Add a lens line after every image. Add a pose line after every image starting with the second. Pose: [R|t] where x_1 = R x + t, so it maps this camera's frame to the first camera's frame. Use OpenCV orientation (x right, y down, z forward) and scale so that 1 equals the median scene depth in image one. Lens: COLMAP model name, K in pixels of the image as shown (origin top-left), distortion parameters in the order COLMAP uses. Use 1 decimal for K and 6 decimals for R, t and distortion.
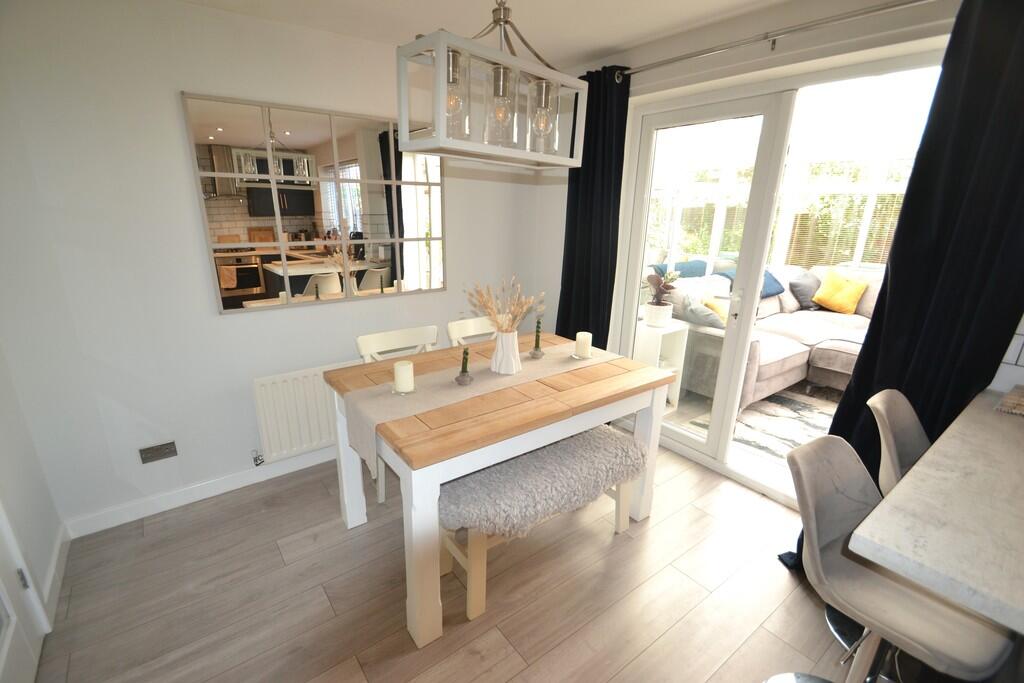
lens RADIAL K [[453.4, 0, 507.0], [0, 453.4, 346.1], [0, 0, 1]] dist [0.000559, -0.001836]
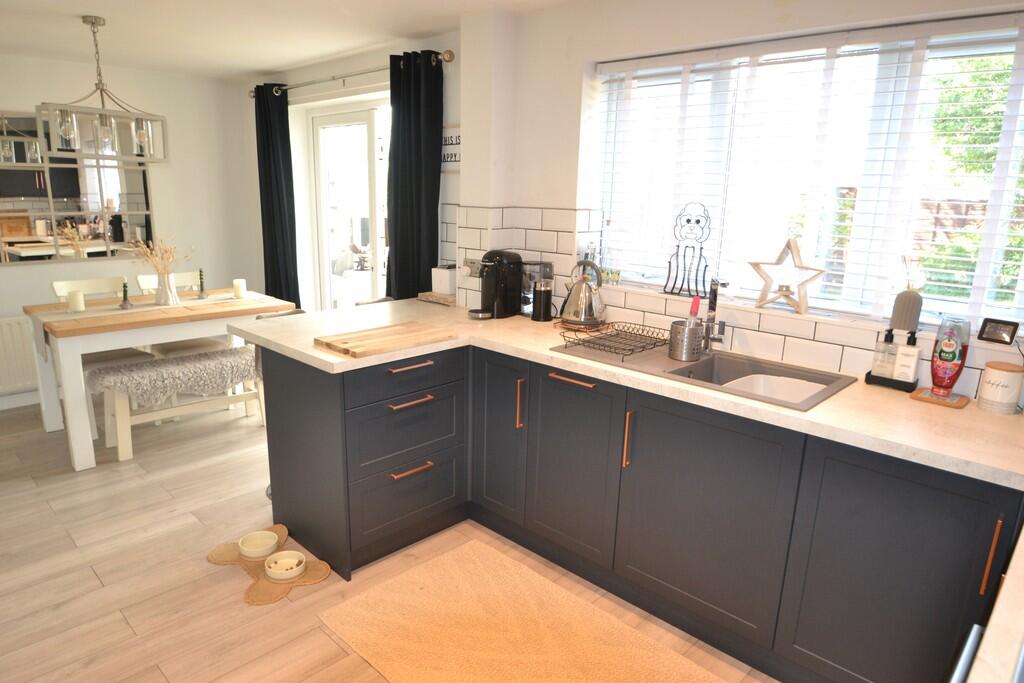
lens RADIAL K [[644.2, 0, 507.3], [0, 644.2, 347.9], [0, 0, 1]] dist [-0.030148, -0.000598]
pose [[0.989596, -0.020895, 0.142350, 0.623620], [0.029695, 0.997758, -0.059979, 0.282986], [-0.140778, 0.063582, 0.987997, -0.879743]]
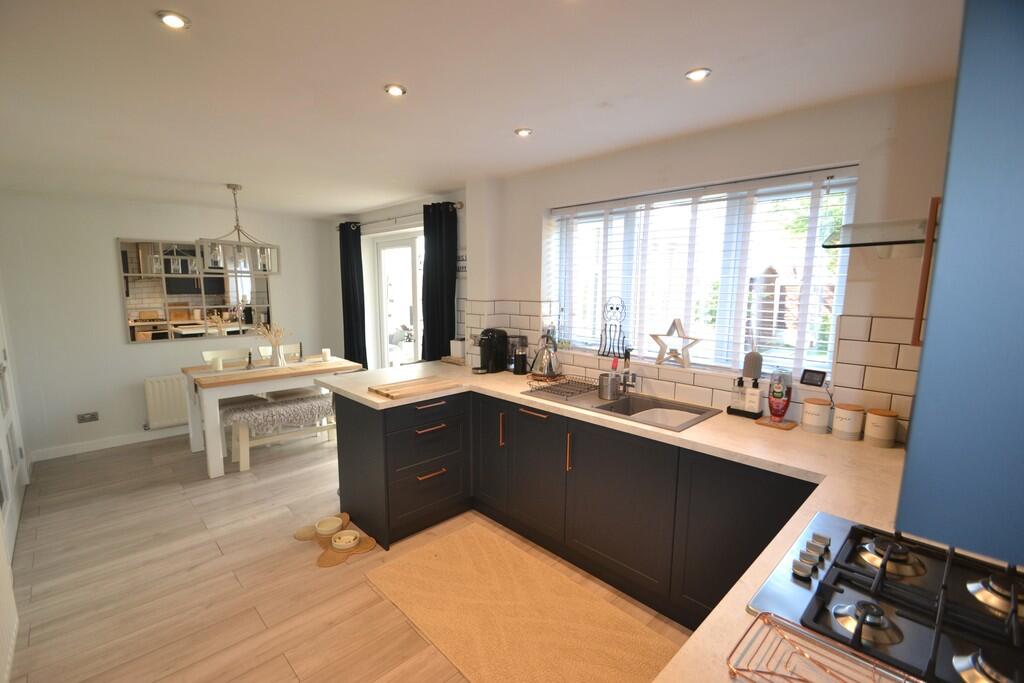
lens RADIAL K [[453.4, 0, 504.1], [0, 453.4, 350.5], [0, 0, 1]] dist [0.000559, -0.001836]
pose [[0.993857, -0.019525, 0.108935, 0.678488], [0.036430, 0.987175, -0.155427, 0.293871], [-0.104503, 0.158441, 0.981823, -0.972582]]
